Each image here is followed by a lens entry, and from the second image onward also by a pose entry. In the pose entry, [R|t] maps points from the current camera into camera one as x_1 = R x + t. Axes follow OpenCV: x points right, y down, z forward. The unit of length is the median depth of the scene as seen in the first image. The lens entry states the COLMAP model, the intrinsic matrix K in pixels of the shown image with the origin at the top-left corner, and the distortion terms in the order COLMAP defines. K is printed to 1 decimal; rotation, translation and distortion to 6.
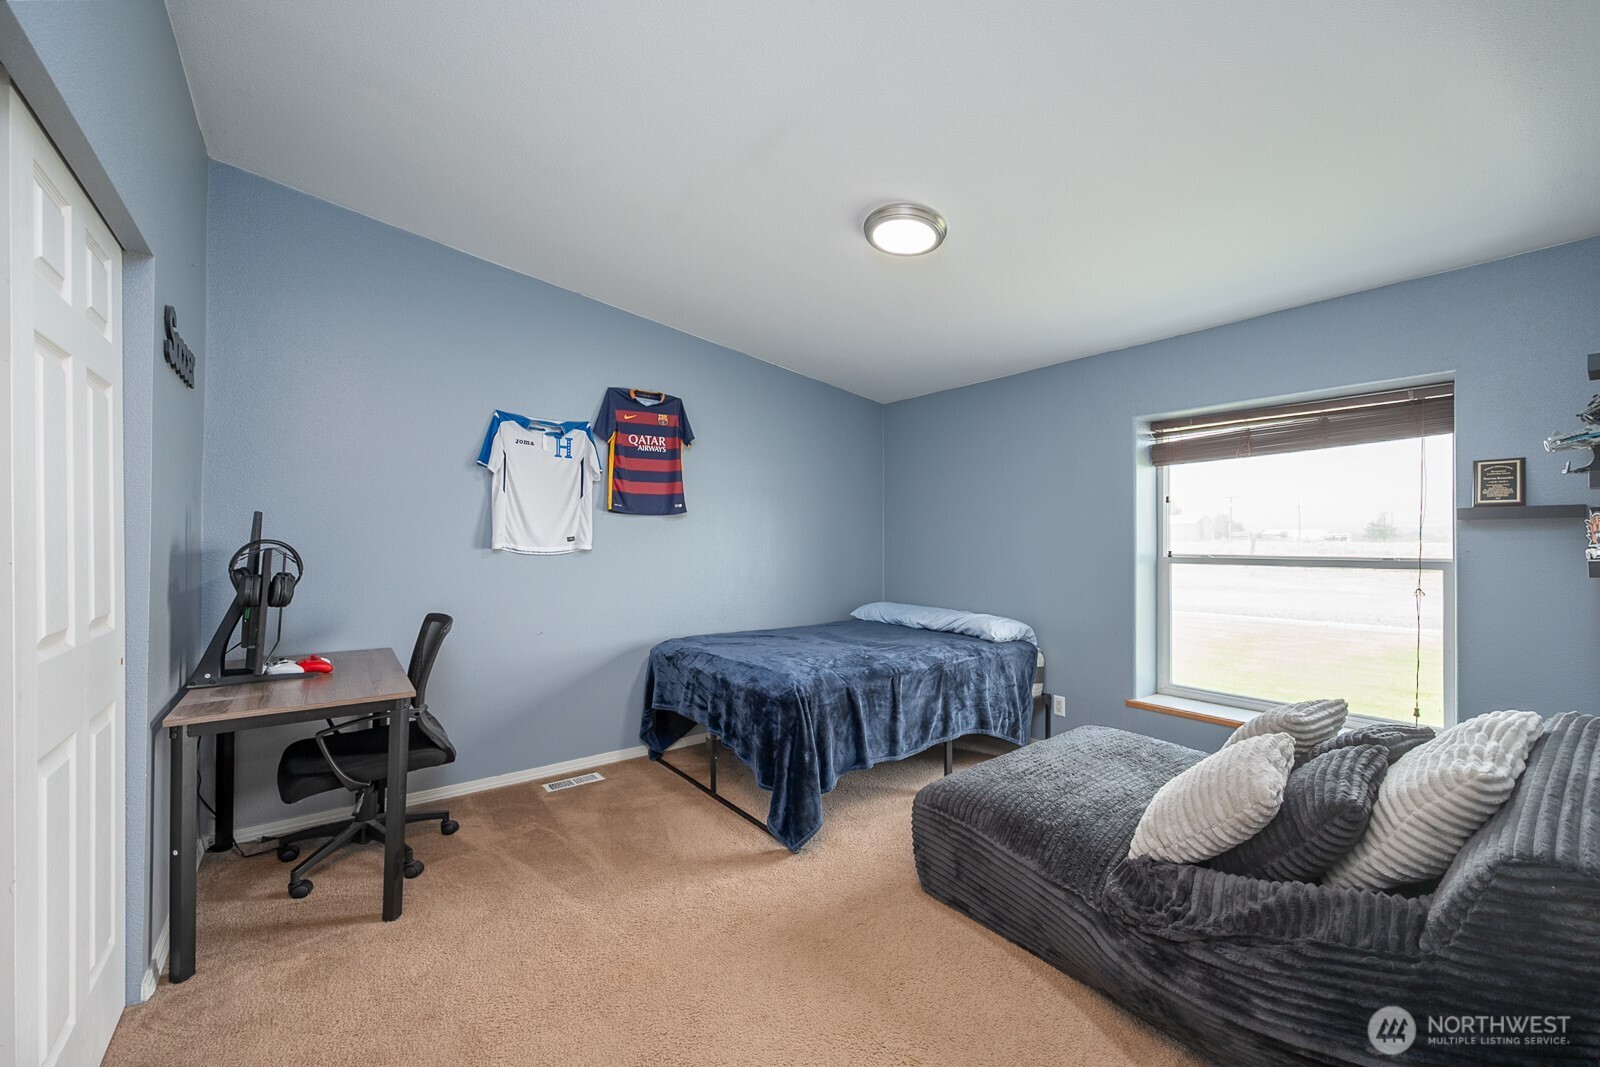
lens RADIAL K [[626.5, 0, 803.3], [0, 626.5, 536.1], [0, 0, 1]] dist [-0.011497, 0.000015]
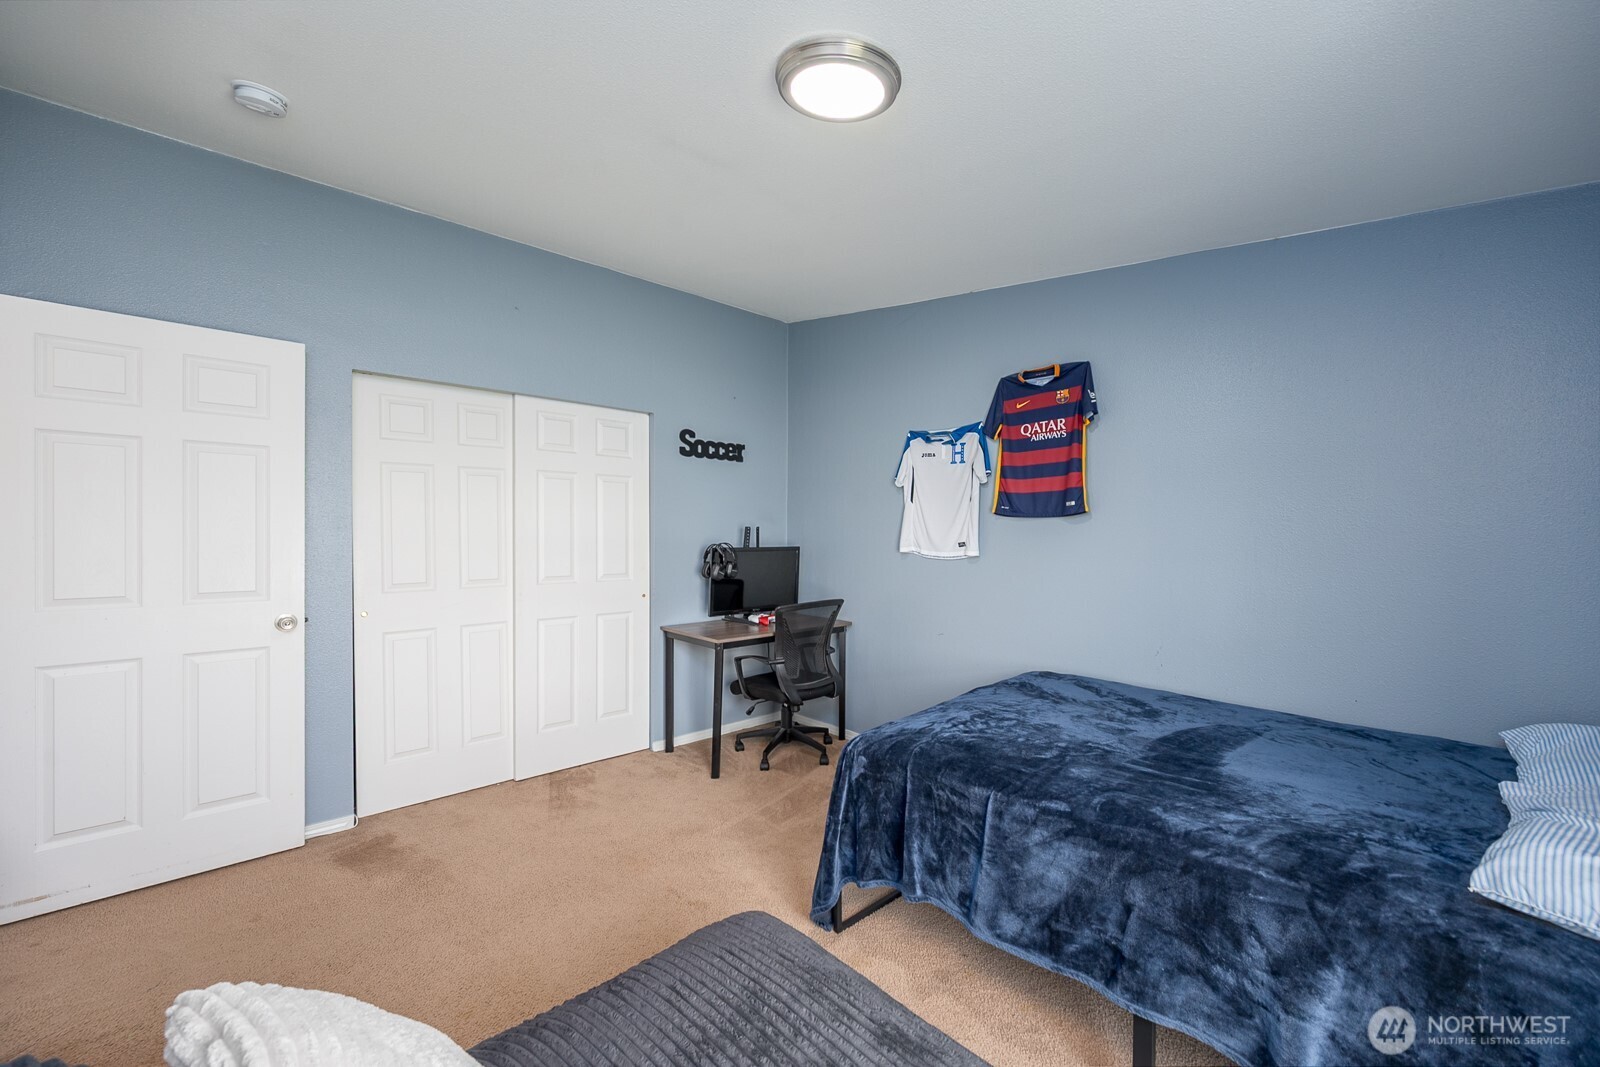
lens RADIAL K [[626.5, 0, 803.3], [0, 626.5, 536.1], [0, 0, 1]] dist [-0.011497, 0.000015]
pose [[0.074476, 0.003319, -0.997217, 0.577236], [-0.001721, 0.999993, 0.003199, -0.011362], [0.997221, 0.001478, 0.074482, 0.651187]]
